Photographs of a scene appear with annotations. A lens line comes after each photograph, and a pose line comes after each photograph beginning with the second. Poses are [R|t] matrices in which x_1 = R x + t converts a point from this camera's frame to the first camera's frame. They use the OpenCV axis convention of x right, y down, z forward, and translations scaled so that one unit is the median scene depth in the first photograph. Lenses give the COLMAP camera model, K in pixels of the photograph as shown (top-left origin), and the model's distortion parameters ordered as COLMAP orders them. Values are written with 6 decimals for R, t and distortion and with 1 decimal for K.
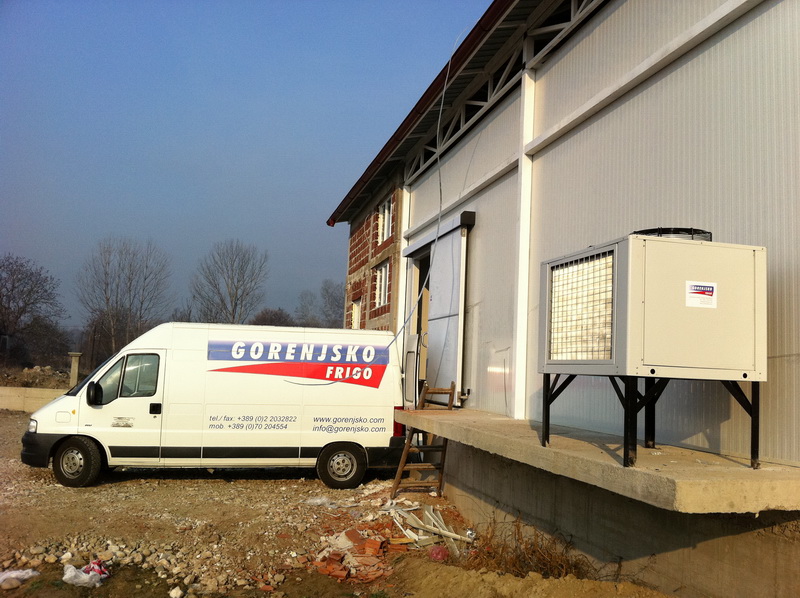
lens RADIAL K [[770.9, 0, 421.3], [0, 770.9, 287.5], [0, 0, 1]] dist [0.119705, -0.364575]
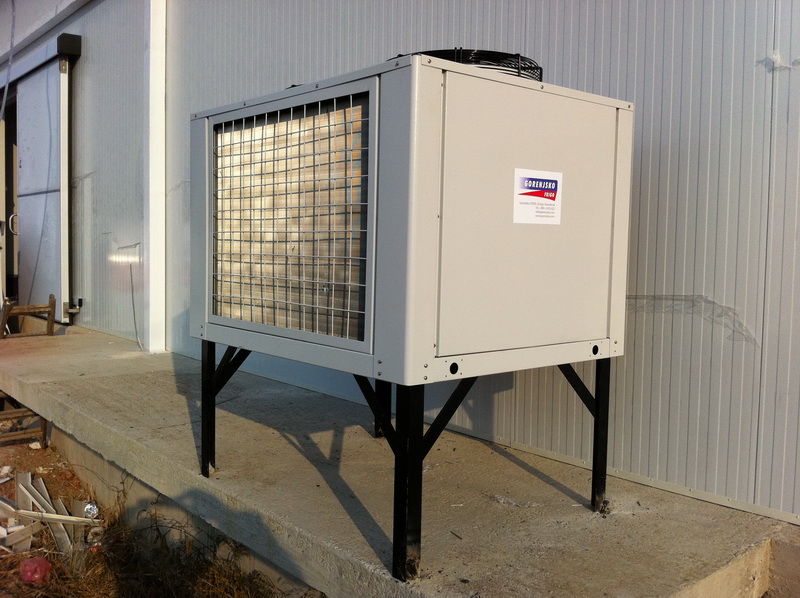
lens RADIAL K [[770.9, 0, 421.3], [0, 770.9, 287.5], [0, 0, 1]] dist [0.119705, -0.364575]
pose [[0.900003, -0.051318, 0.432853, 0.072567], [-0.026579, 0.984736, 0.172013, -0.014522], [-0.435074, -0.166317, 0.884901, 0.520995]]
